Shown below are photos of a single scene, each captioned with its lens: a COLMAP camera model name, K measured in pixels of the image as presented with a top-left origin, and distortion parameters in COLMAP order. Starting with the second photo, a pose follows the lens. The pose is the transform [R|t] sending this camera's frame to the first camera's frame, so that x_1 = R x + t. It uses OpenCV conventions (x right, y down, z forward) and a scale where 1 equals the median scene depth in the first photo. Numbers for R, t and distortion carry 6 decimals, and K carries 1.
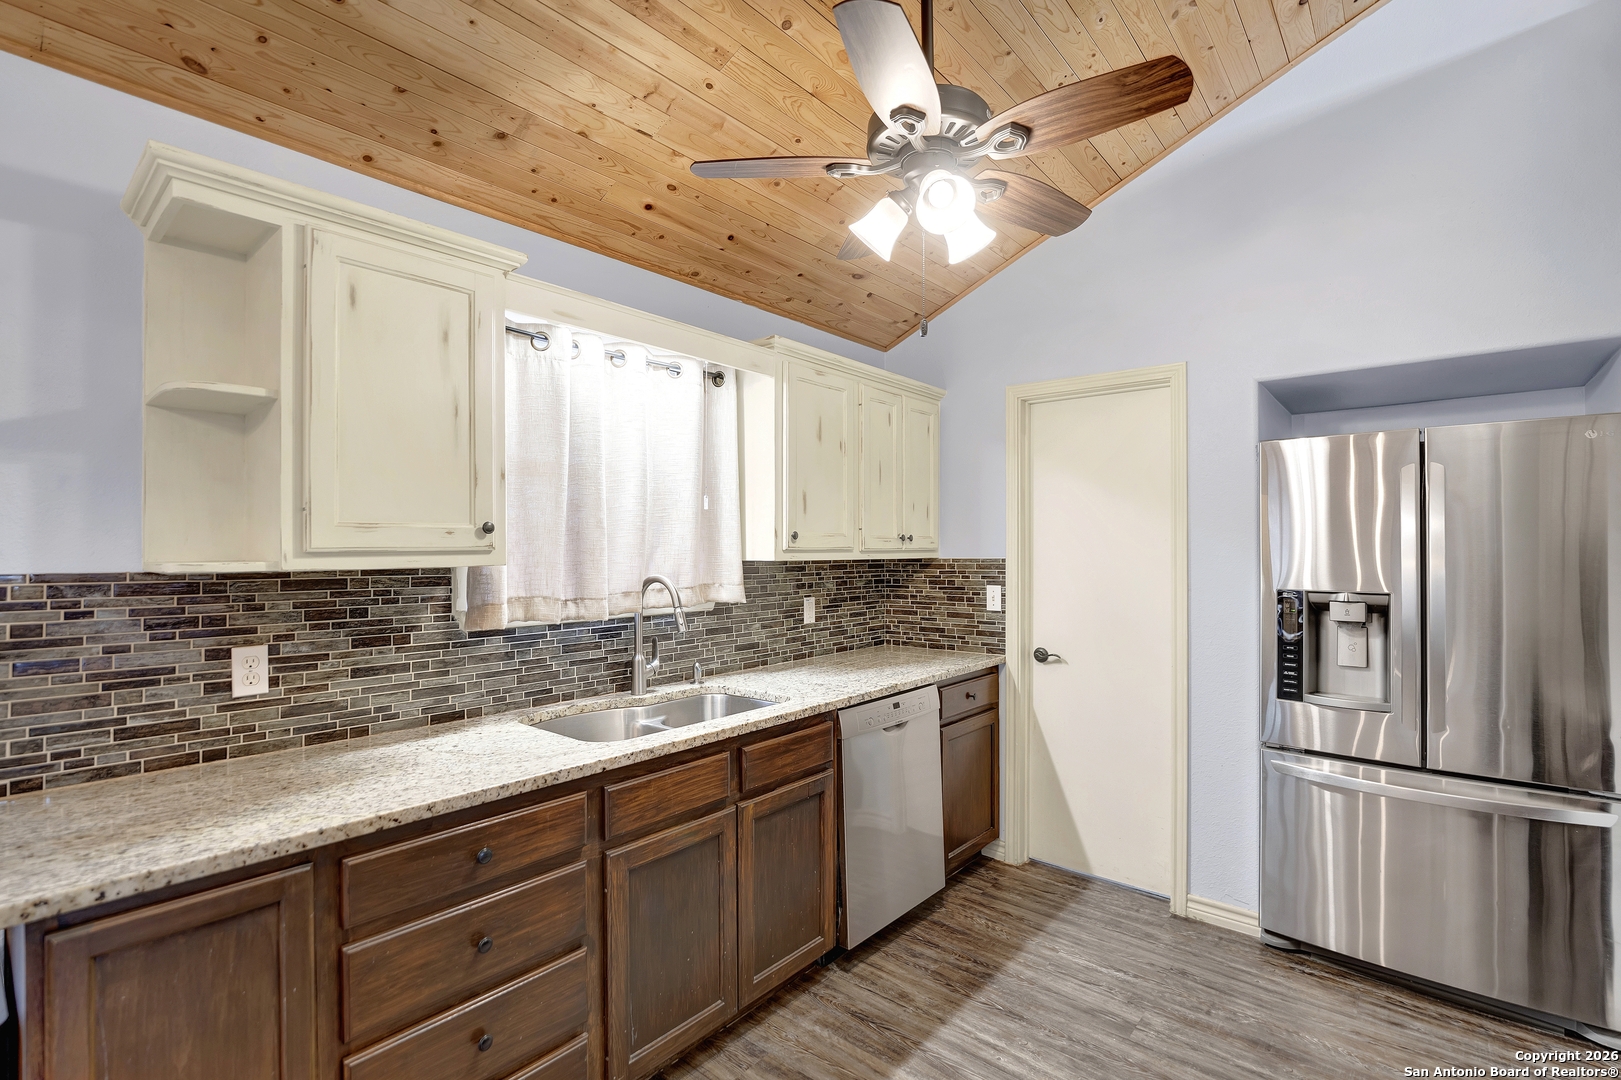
lens RADIAL K [[726.9, 0, 810.5], [0, 726.9, 540.0], [0, 0, 1]] dist [-0.018879, 0.000510]
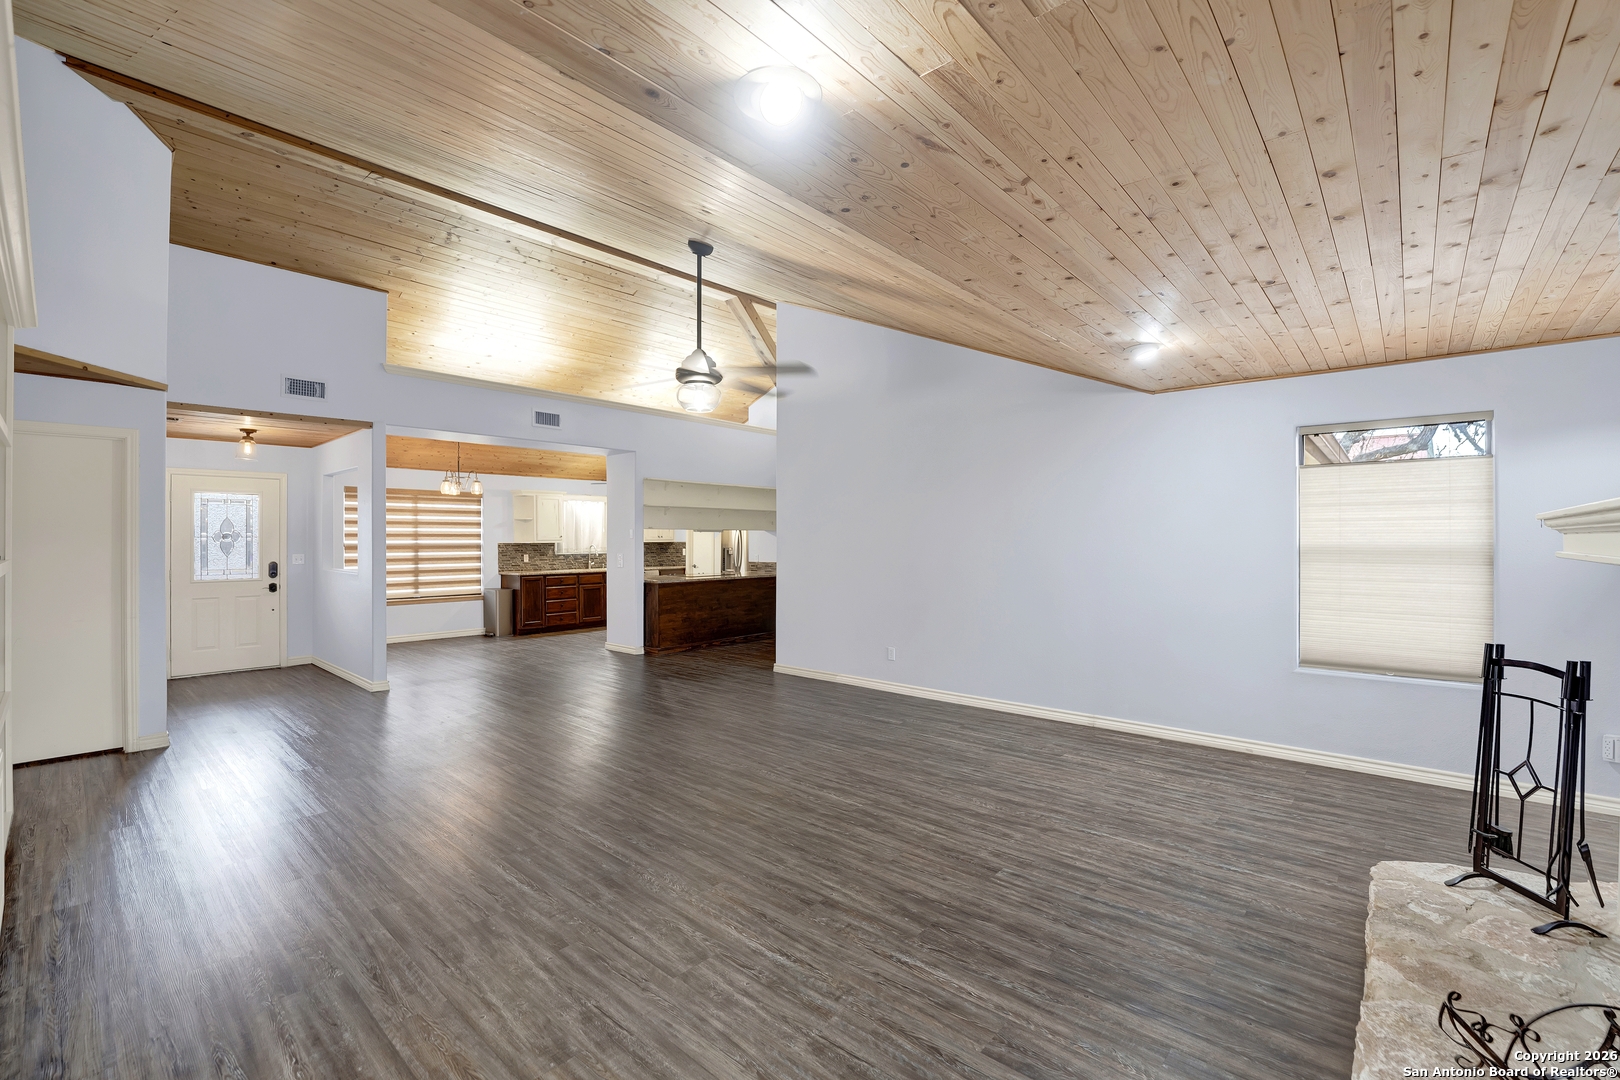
lens RADIAL K [[693.3, 0, 810.0], [0, 693.3, 540.0], [0, 0, 1]] dist [-0.001480, -0.000090]
pose [[0.999988, -0.001424, -0.004598, 1.504119], [0.001483, 0.999916, 0.012874, -0.050077], [0.004579, -0.012881, 0.999907, -4.342120]]
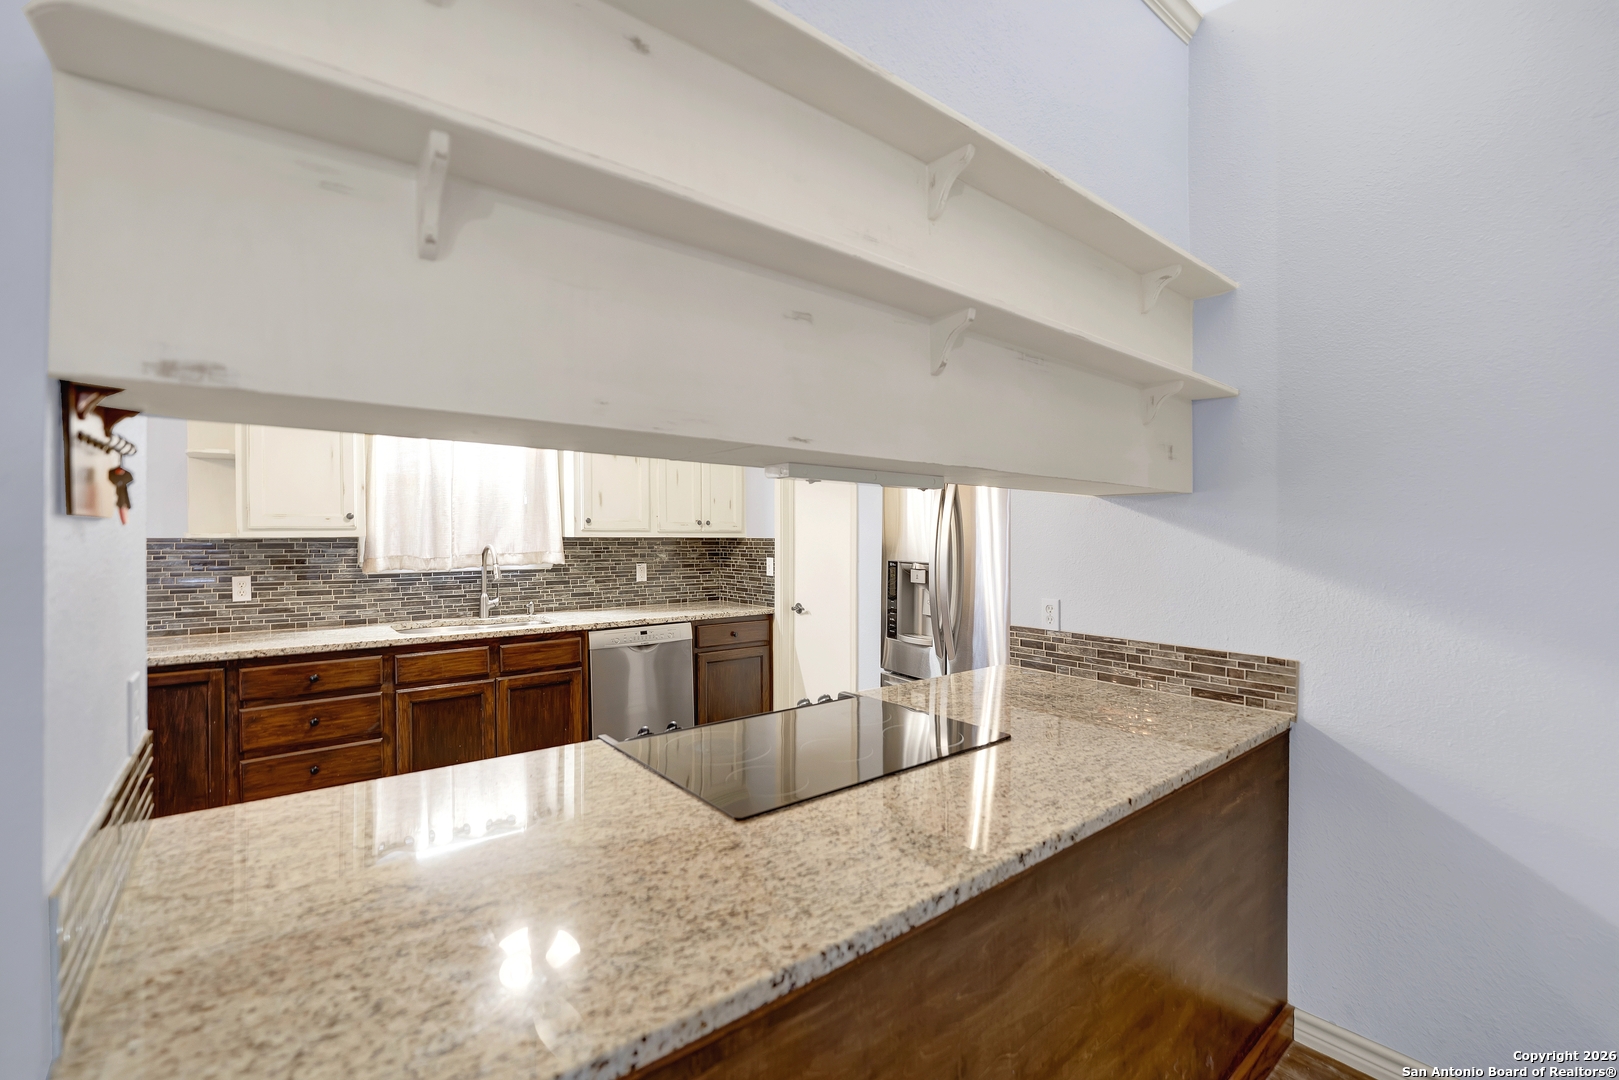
lens RADIAL K [[679.9, 0, 788.1], [0, 679.9, 535.3], [0, 0, 1]] dist [-0.022418, 0.000012]
pose [[0.979770, 0.008224, -0.199960, 0.859831], [-0.004857, 0.999838, 0.017327, -0.002631], [0.200070, -0.016006, 0.979651, -0.404288]]
